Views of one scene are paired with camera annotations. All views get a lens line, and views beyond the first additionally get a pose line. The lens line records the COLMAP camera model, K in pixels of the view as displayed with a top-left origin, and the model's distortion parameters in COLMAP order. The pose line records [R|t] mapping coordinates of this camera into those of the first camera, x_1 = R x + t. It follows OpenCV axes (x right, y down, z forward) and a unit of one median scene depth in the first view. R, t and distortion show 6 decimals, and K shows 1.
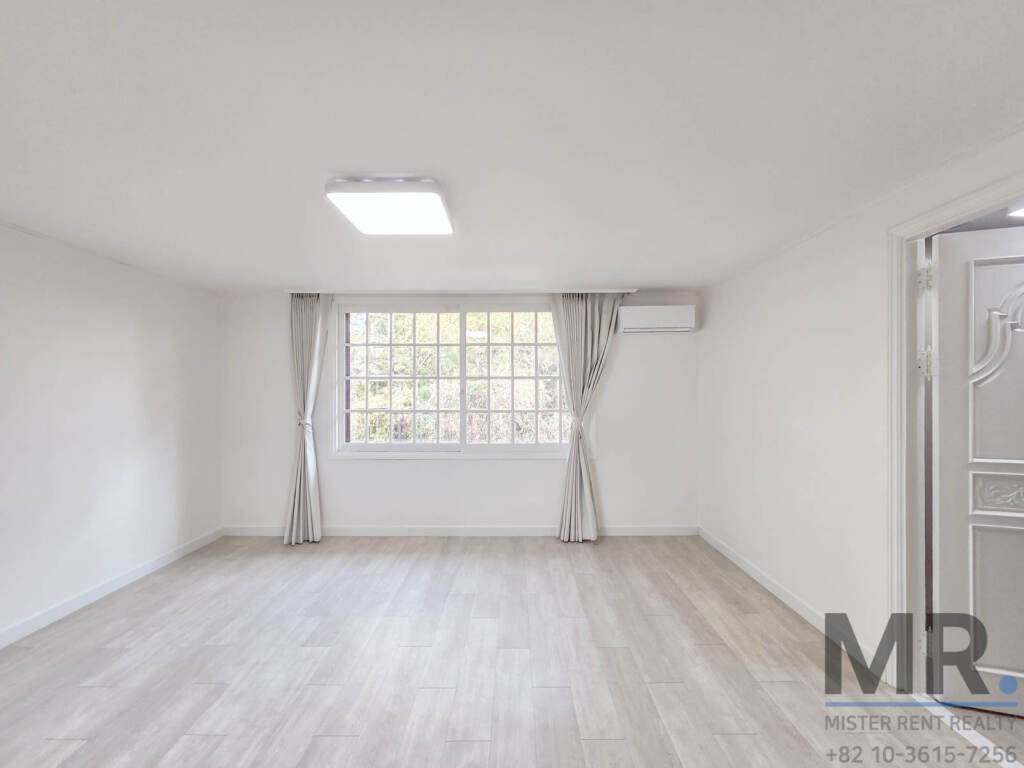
lens RADIAL K [[440.6, 0, 509.0], [0, 440.6, 385.3], [0, 0, 1]] dist [-0.001724, -0.000659]
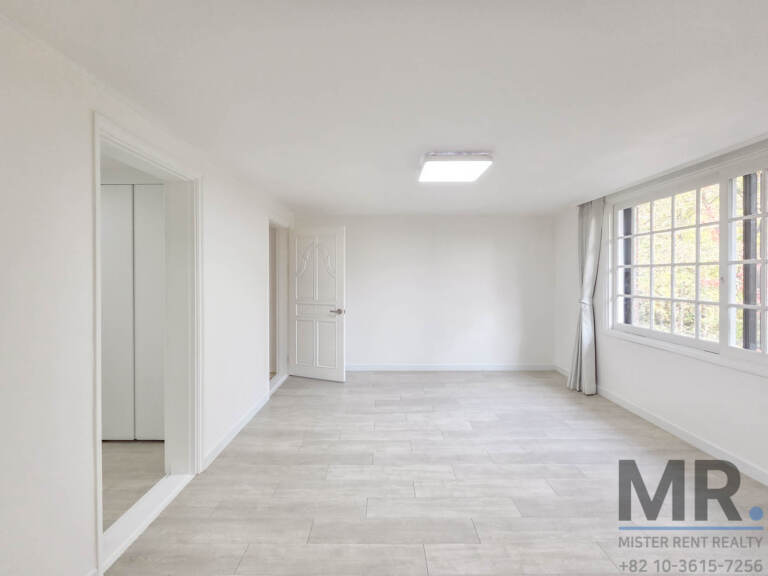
lens RADIAL K [[330.5, 0, 381.7], [0, 330.5, 289.0], [0, 0, 1]] dist [-0.001724, -0.000659]
pose [[0.000792, 0.047600, -0.998866, 0.510603], [0.017353, 0.998715, 0.047607, -0.010579], [0.999849, -0.017371, -0.000035, 0.398285]]
